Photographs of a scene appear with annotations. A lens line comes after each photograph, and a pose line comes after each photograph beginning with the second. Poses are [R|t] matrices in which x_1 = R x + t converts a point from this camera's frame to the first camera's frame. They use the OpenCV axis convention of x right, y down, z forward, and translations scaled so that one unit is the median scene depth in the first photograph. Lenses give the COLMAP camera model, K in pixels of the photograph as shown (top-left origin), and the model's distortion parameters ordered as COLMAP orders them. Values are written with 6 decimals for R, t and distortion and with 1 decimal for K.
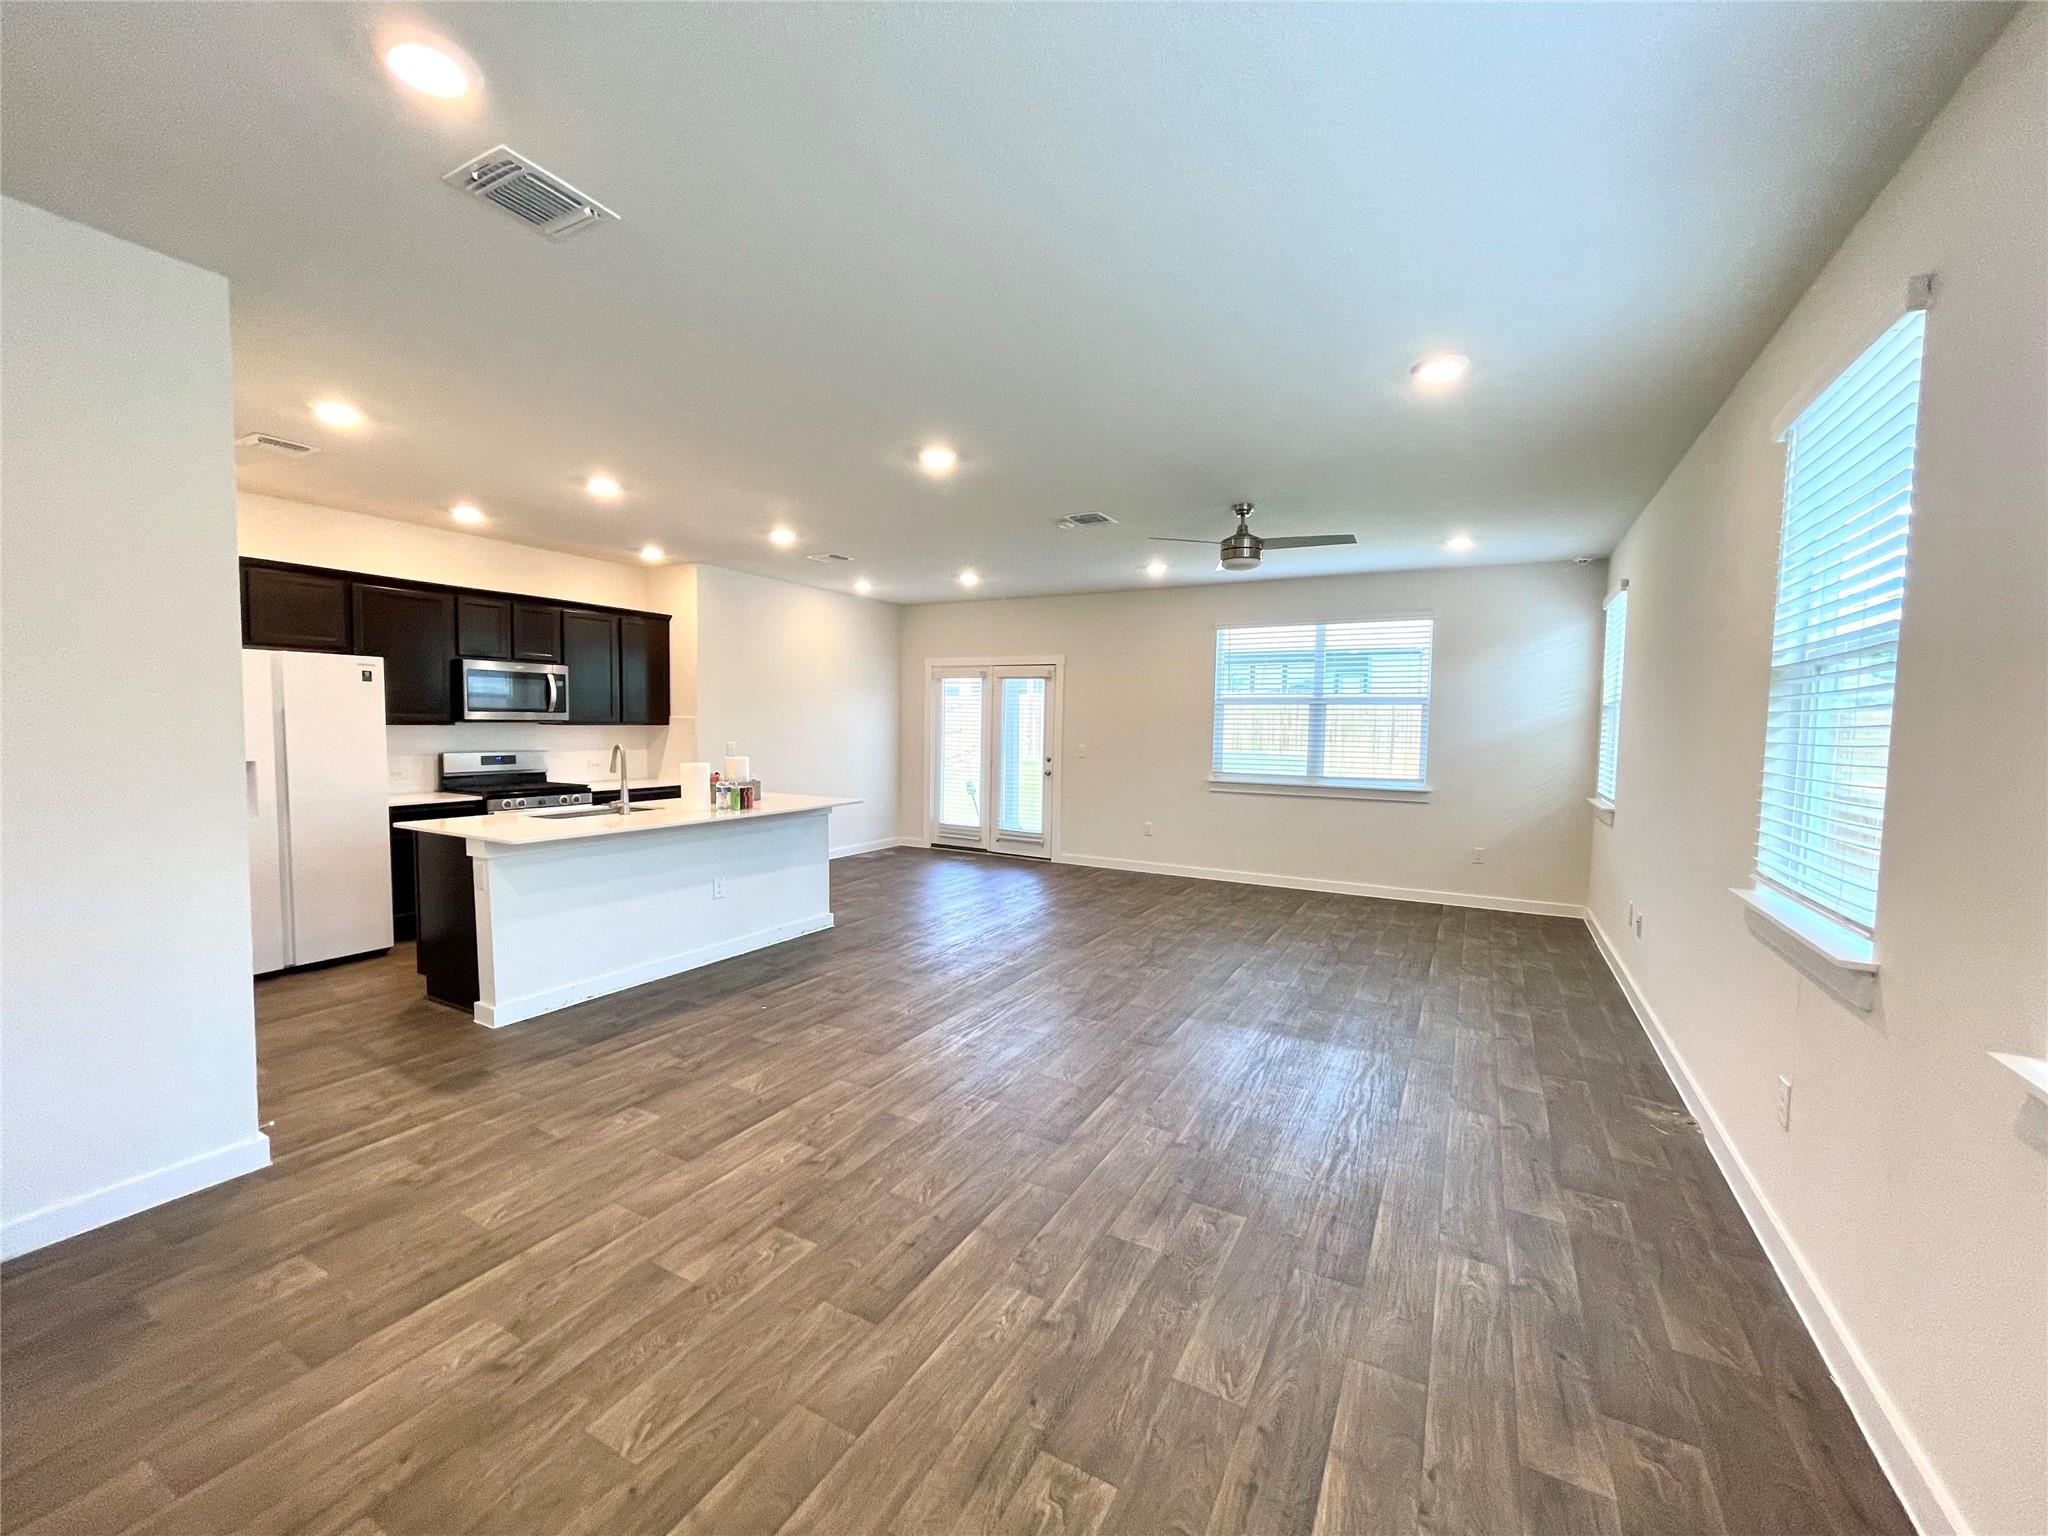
lens RADIAL K [[824.2, 0, 1018.6], [0, 824.2, 785.3], [0, 0, 1]] dist [-0.008153, -0.000846]
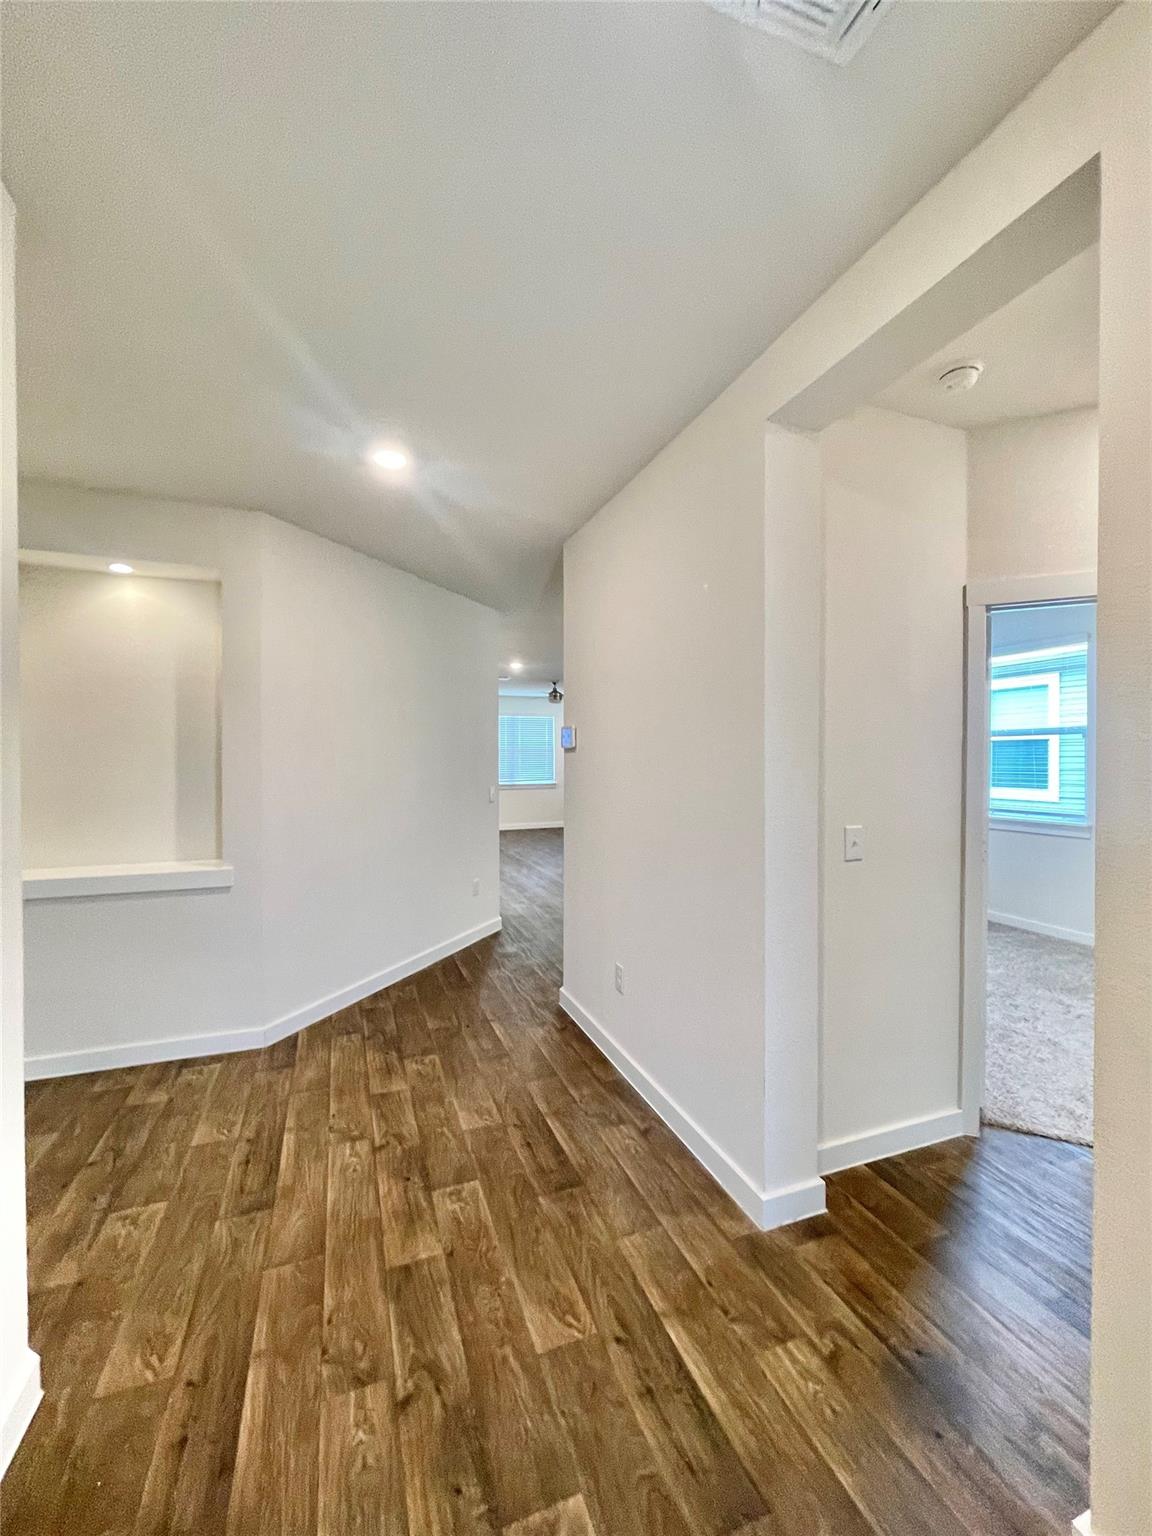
lens RADIAL K [[618.2, 0, 577.7], [0, 618.2, 760.2], [0, 0, 1]] dist [-0.008153, -0.000846]
pose [[0.645003, -0.022620, 0.763845, -0.375422], [0.077339, 0.996362, -0.035802, -0.038376], [-0.760256, 0.082167, 0.644406, 0.352149]]
